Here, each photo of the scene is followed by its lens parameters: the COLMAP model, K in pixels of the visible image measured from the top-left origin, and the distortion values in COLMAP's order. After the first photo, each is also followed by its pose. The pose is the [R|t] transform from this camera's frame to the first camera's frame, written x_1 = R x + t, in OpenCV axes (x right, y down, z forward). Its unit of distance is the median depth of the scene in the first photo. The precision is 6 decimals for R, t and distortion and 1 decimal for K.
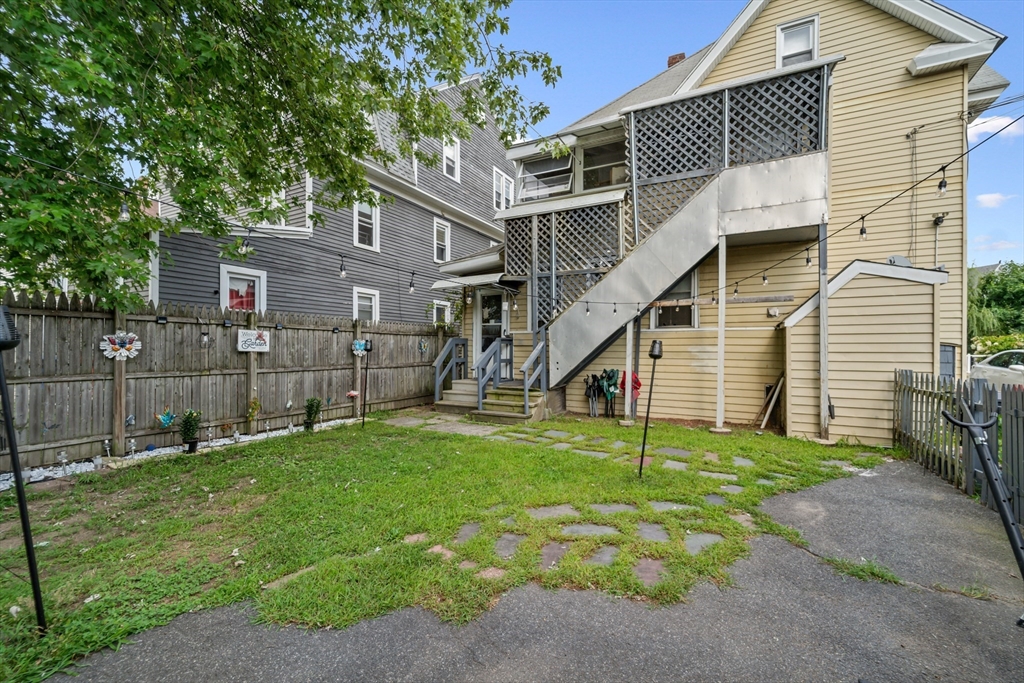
lens RADIAL K [[430.4, 0, 513.1], [0, 430.4, 347.8], [0, 0, 1]] dist [0.000655, 0.000000]
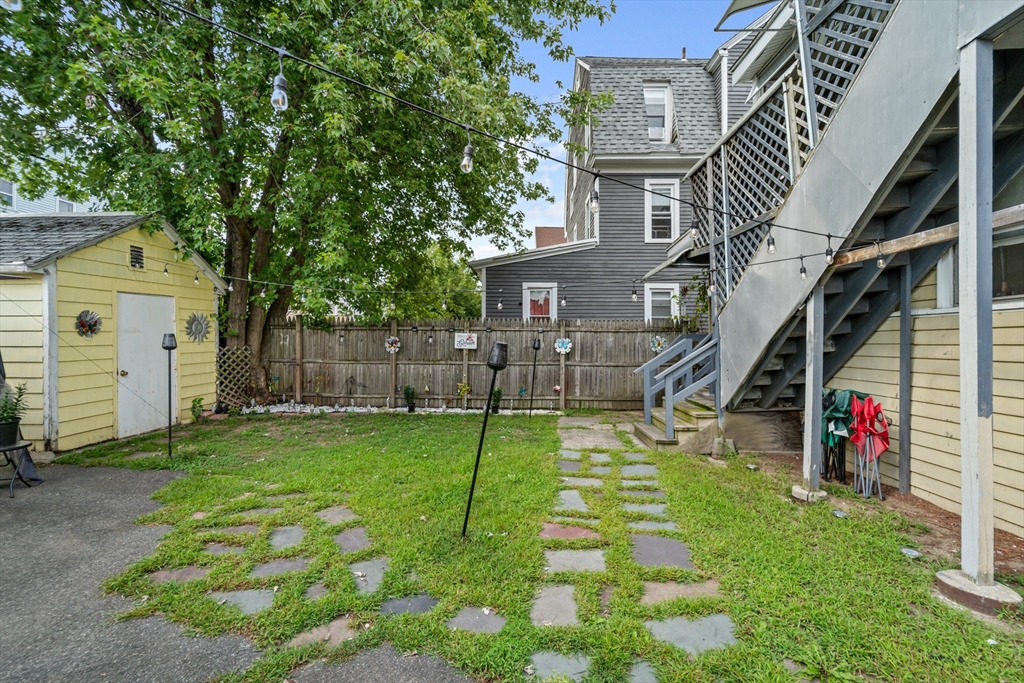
lens RADIAL K [[419.7, 0, 515.9], [0, 419.7, 342.6], [0, 0, 1]] dist [-0.000552, -0.000299]
pose [[0.451742, 0.001200, -0.892148, 0.572690], [0.000143, 0.999999, 0.001418, -0.011178], [0.892149, -0.000768, 0.451741, 0.462618]]
